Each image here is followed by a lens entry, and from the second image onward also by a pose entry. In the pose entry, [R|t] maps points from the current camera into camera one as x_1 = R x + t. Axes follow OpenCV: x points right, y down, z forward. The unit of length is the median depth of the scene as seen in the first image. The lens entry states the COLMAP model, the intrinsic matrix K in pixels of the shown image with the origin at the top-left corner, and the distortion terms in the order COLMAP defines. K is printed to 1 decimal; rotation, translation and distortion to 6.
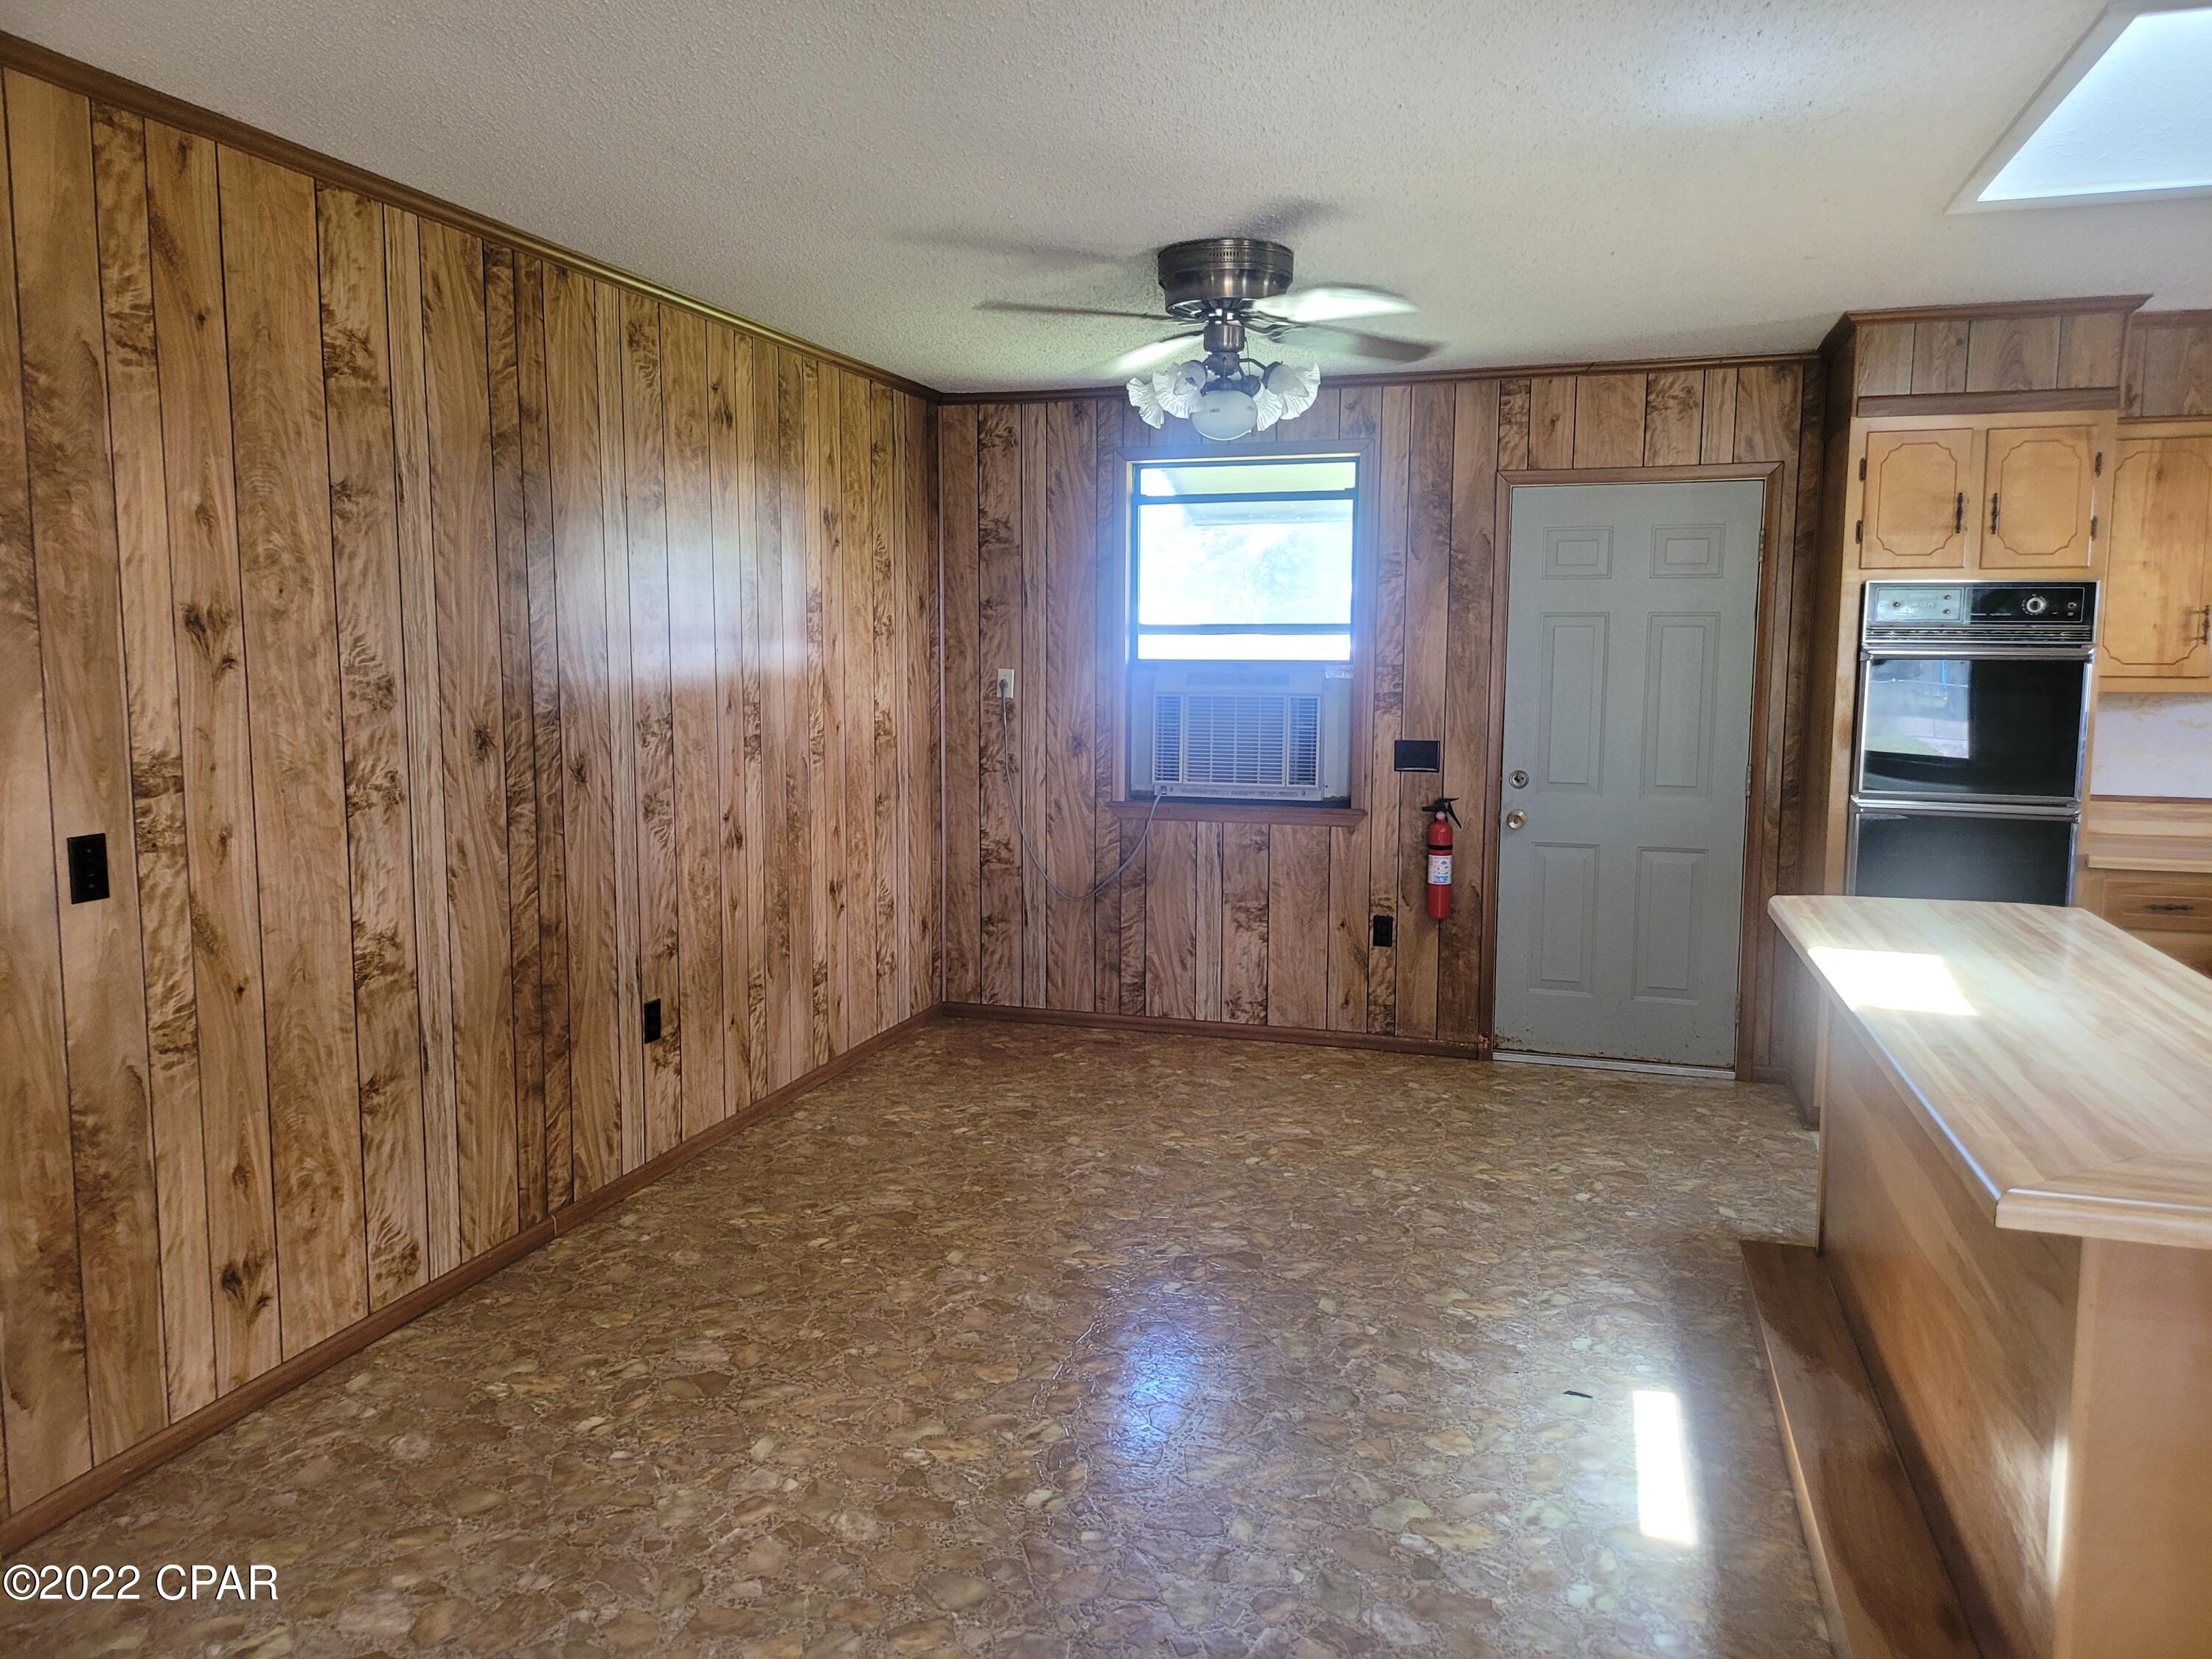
lens RADIAL K [[1528.0, 0, 1102.0], [0, 1528.0, 812.6], [0, 0, 1]] dist [0.043231, -0.036187]
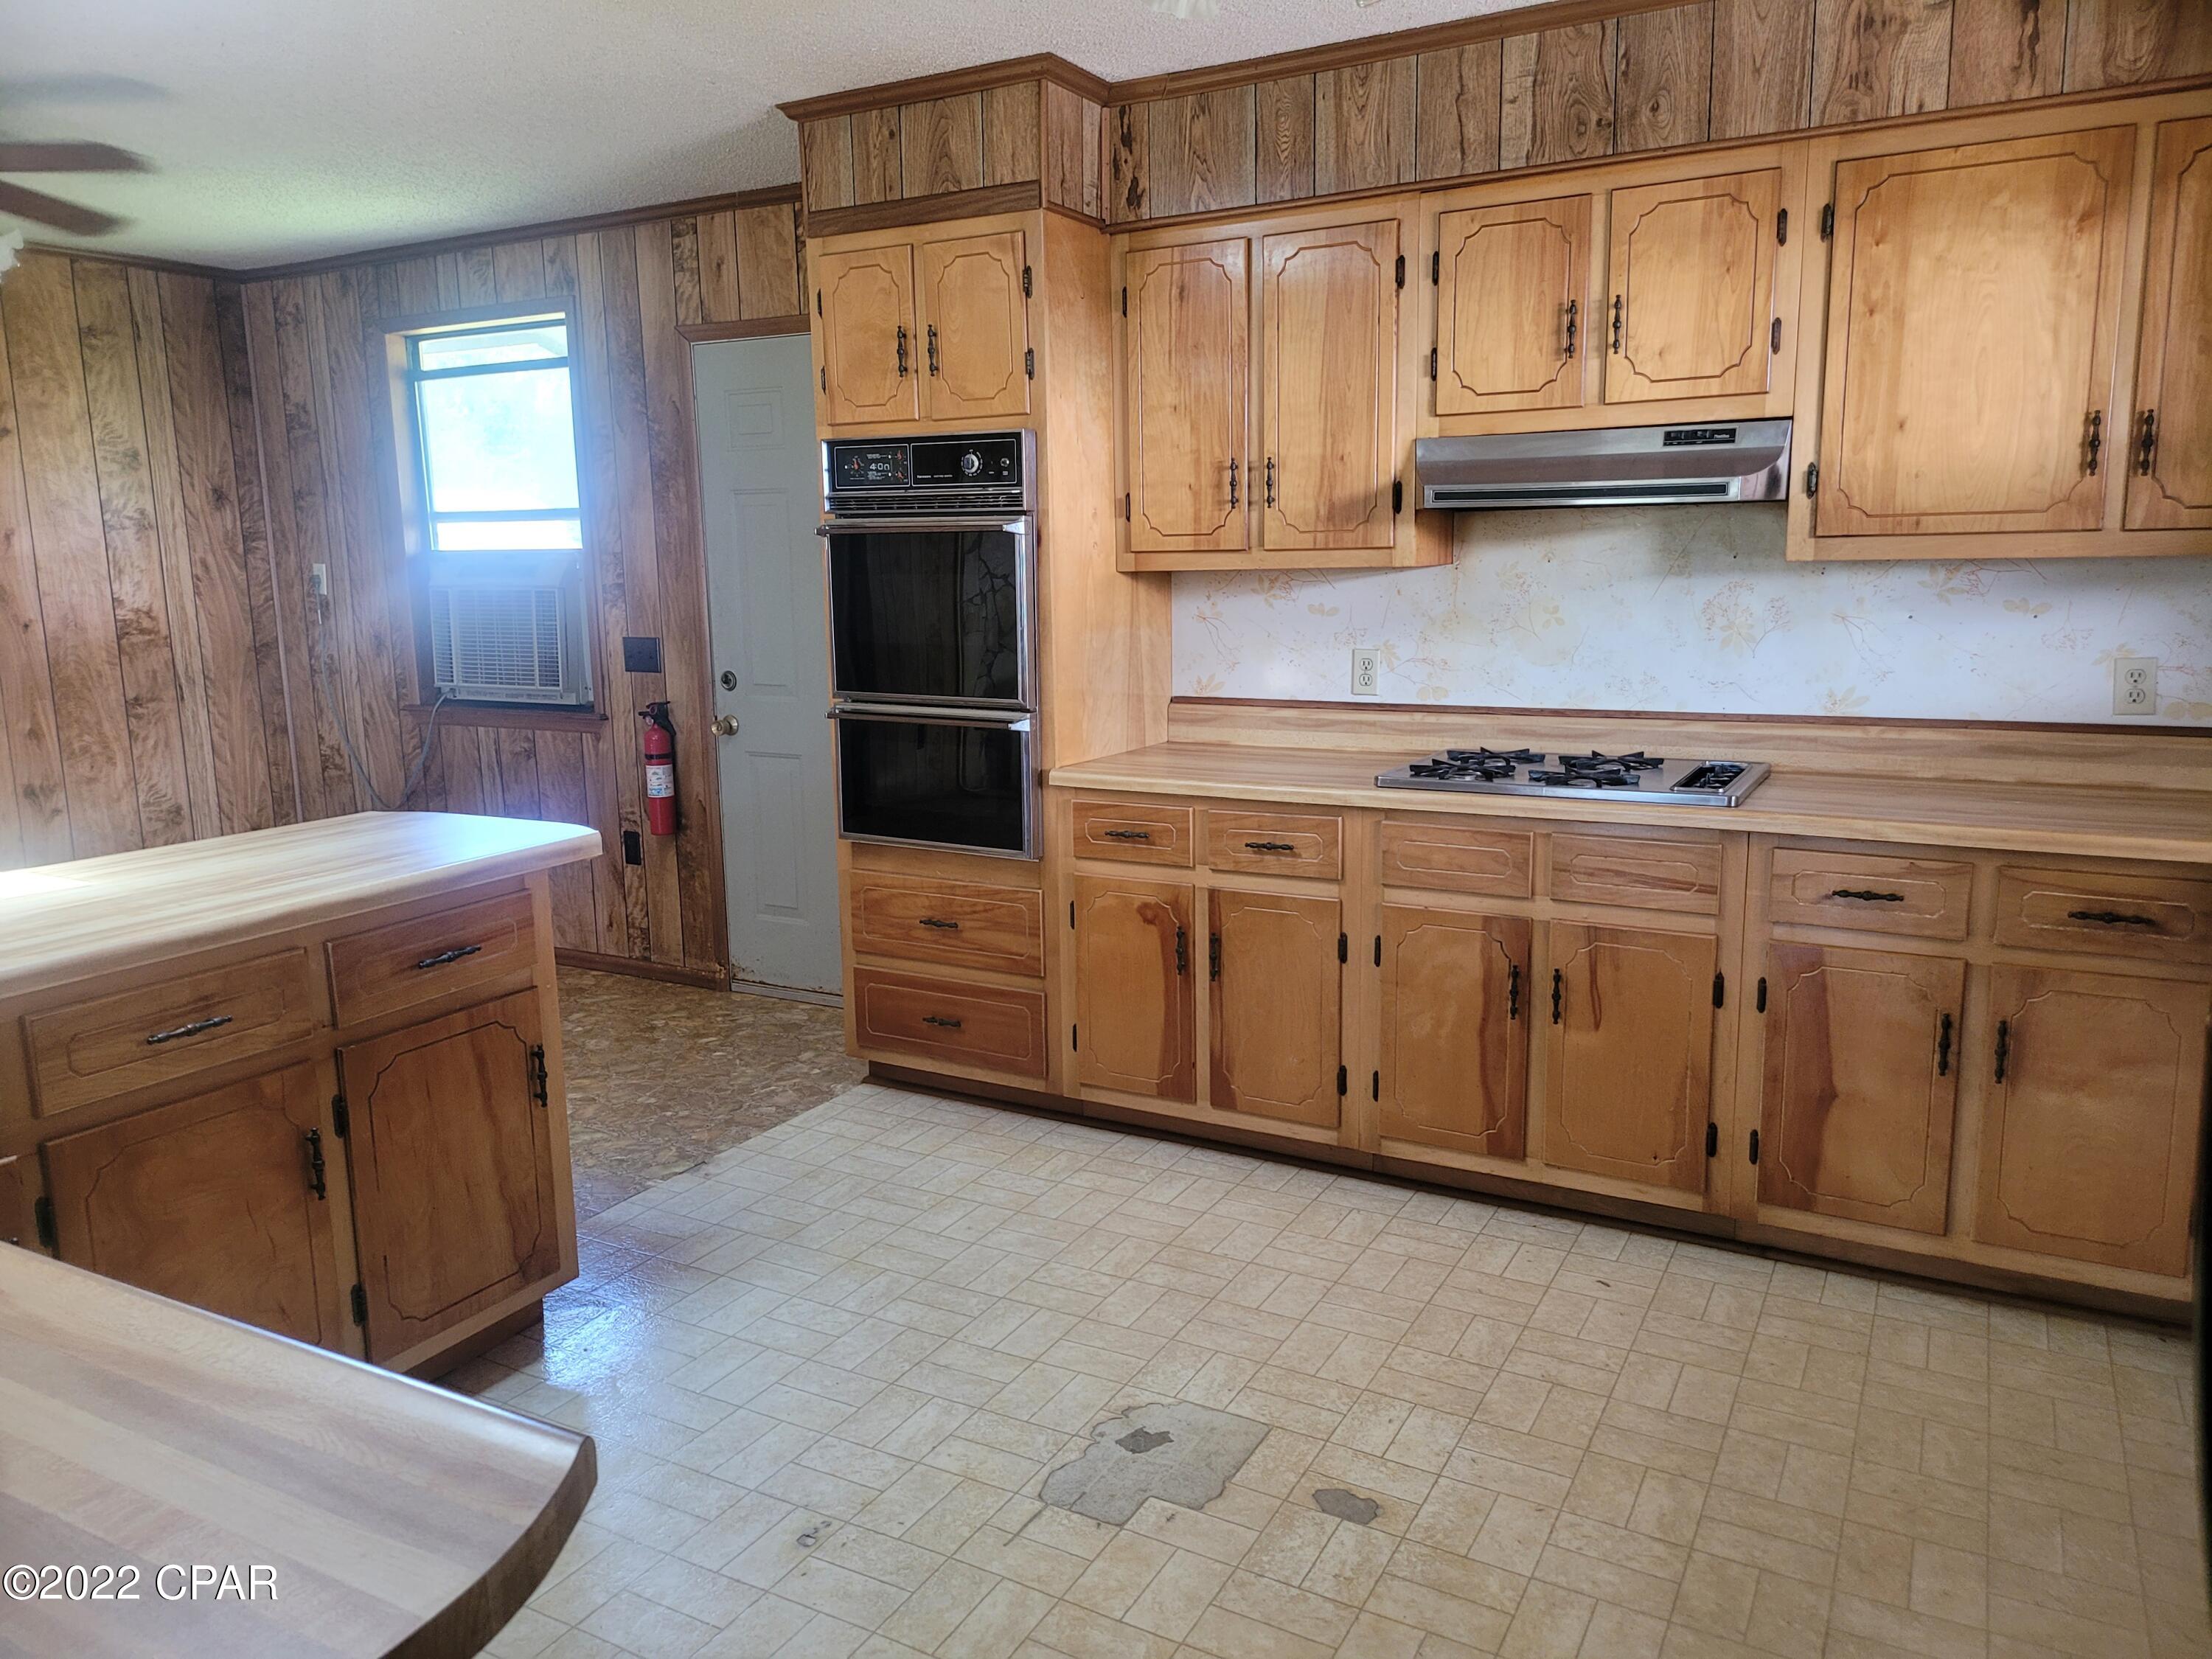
lens RADIAL K [[1528.0, 0, 1104.1], [0, 1528.0, 836.4], [0, 0, 1]] dist [0.043231, -0.036187]
pose [[0.979978, 0.019001, -0.198197, 0.653319], [-0.004395, 0.997258, 0.073879, 0.001654], [0.199057, -0.071529, 0.977374, 0.162802]]
